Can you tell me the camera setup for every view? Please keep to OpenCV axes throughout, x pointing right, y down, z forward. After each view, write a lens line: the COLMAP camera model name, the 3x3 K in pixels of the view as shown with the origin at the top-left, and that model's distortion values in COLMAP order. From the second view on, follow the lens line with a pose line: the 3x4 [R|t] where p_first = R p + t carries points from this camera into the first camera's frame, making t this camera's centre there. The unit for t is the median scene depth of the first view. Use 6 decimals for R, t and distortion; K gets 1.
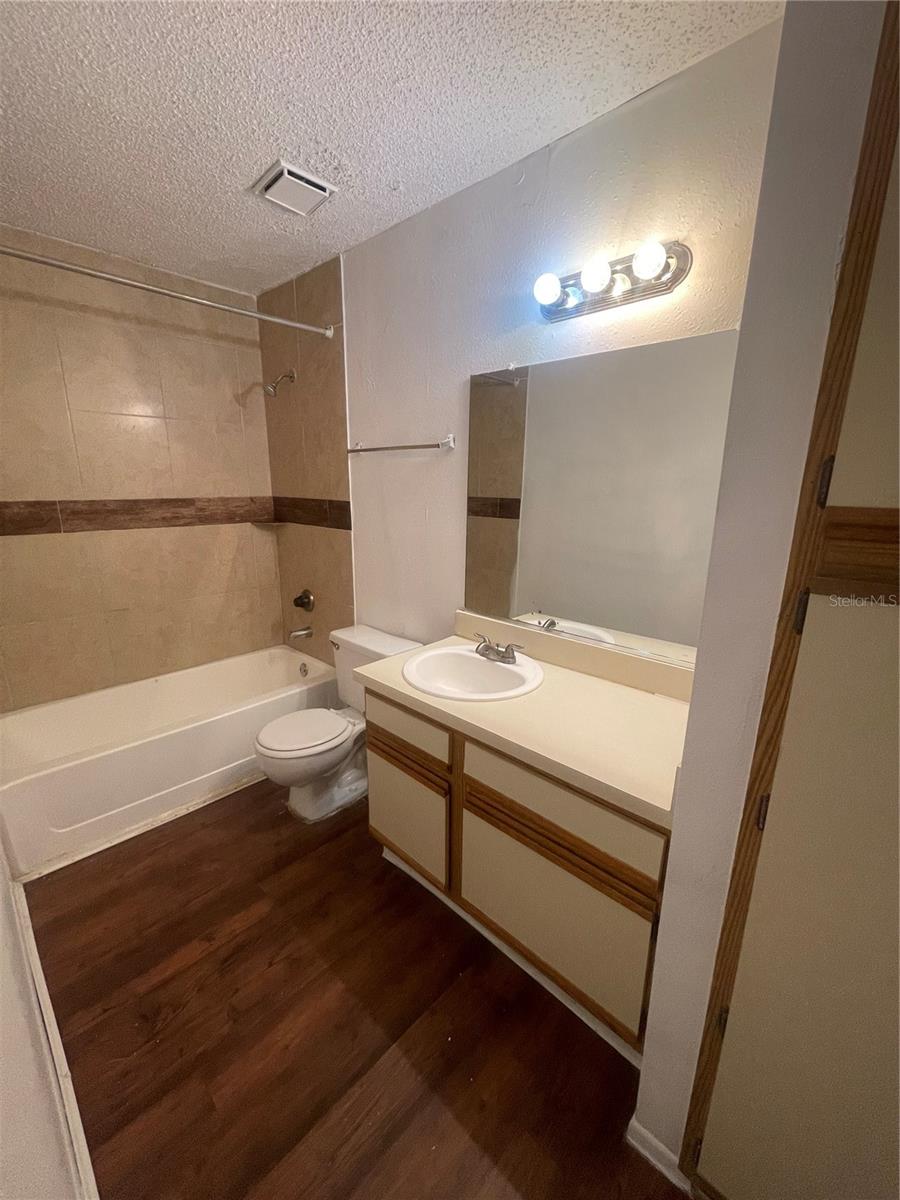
lens RADIAL K [[484.2, 0, 450.0], [0, 484.2, 600.0], [0, 0, 1]] dist [-0.001058, -0.000782]
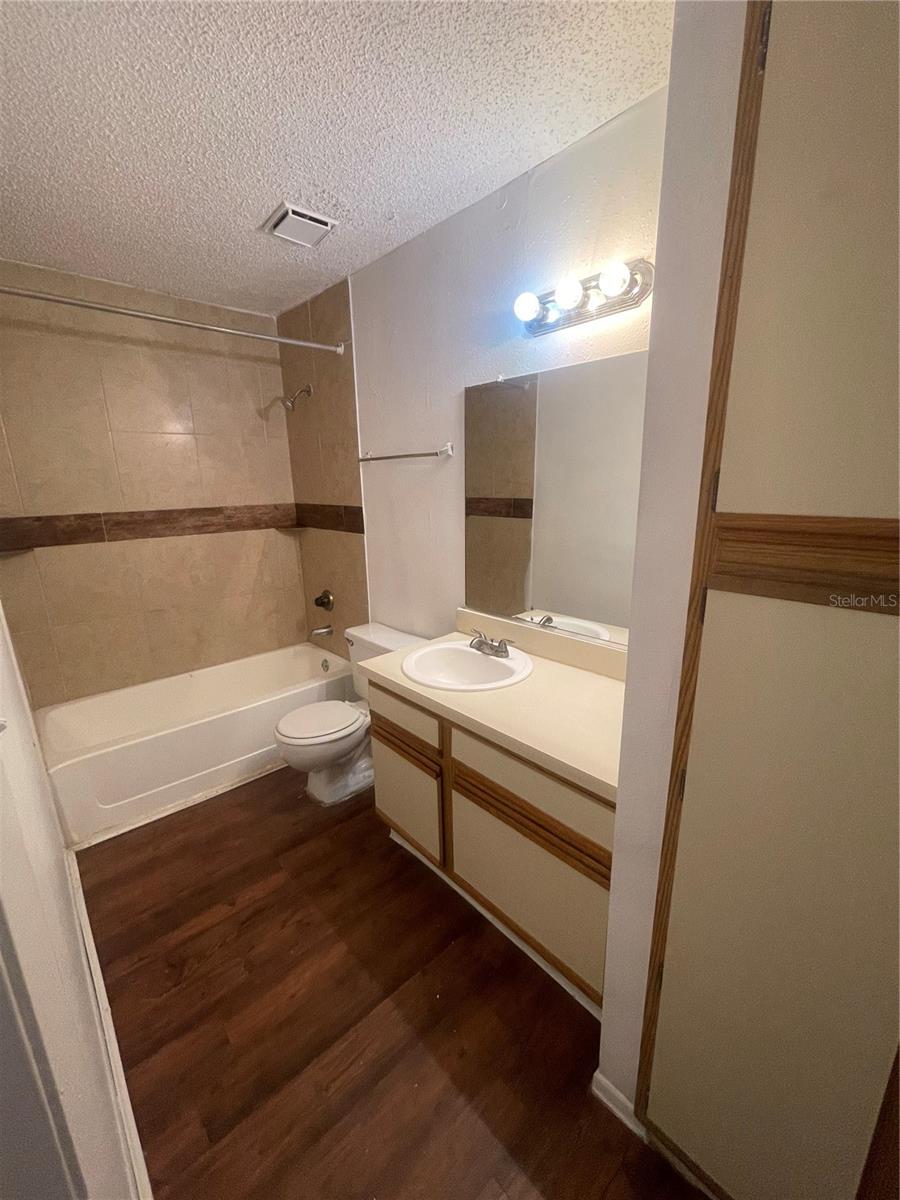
lens RADIAL K [[484.2, 0, 450.0], [0, 484.2, 600.0], [0, 0, 1]] dist [-0.001058, -0.000782]
pose [[0.997280, -0.010534, -0.072944, 0.086273], [0.010737, 0.999939, 0.002391, 0.001387], [0.072915, -0.003167, 0.997333, -0.069207]]
